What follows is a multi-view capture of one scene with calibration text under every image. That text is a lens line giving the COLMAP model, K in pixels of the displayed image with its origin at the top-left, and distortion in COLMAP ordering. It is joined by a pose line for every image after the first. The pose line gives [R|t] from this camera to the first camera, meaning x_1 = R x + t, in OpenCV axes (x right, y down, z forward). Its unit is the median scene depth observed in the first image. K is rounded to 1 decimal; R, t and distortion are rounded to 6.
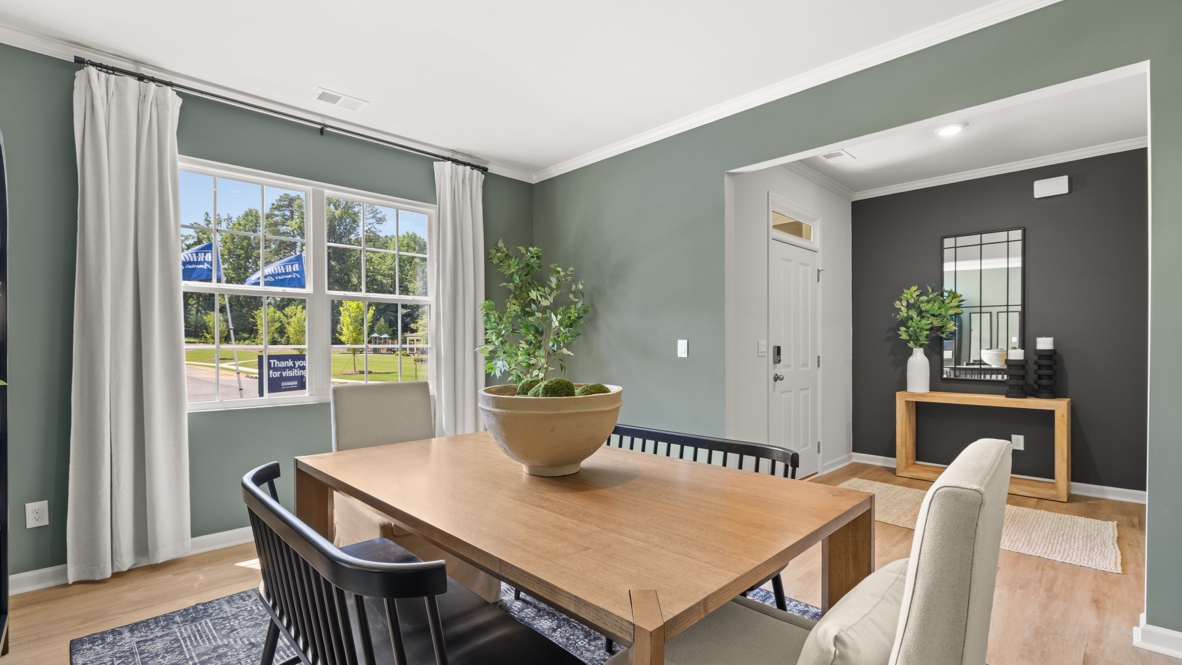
lens RADIAL K [[529.1, 0, 584.7], [0, 529.1, 341.3], [0, 0, 1]] dist [-0.007788, 0.000510]
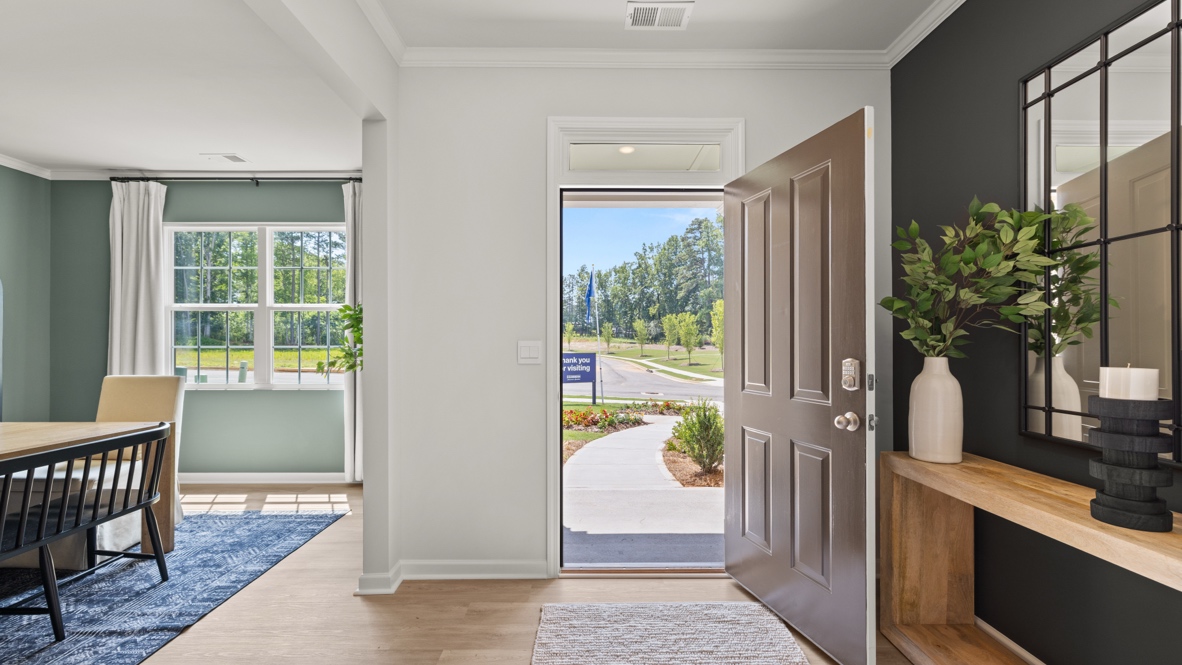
lens RADIAL K [[497.6, 0, 593.7], [0, 497.6, 336.4], [0, 0, 1]] dist [-0.001044, -0.000553]
pose [[0.718292, -0.009170, -0.695681, 0.712956], [0.001317, 0.999929, -0.011821, 0.000365], [0.695741, 0.007575, 0.718253, 0.513466]]
